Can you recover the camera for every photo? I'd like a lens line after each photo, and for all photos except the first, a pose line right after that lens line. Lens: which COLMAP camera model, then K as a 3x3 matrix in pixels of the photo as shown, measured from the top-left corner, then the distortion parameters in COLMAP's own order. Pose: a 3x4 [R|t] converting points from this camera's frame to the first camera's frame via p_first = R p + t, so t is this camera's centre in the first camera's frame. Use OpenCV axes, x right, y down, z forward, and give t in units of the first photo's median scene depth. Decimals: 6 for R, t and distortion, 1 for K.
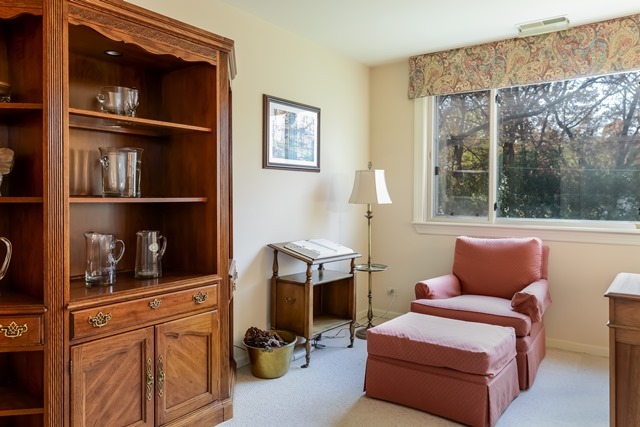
lens RADIAL K [[491.9, 0, 320.3], [0, 491.9, 194.1], [0, 0, 1]] dist [0.096647, 0.001938]
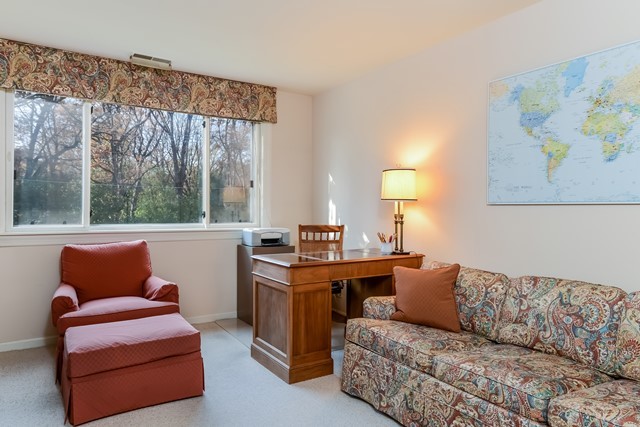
lens RADIAL K [[443.0, 0, 320.0], [0, 443.0, 213.5], [0, 0, 1]] dist [0.001397, 0.054318]
pose [[0.388841, -0.009000, 0.921261, -0.342131], [-0.010475, 0.999844, 0.014189, 0.007005], [-0.921245, -0.015167, 0.388686, 0.205218]]
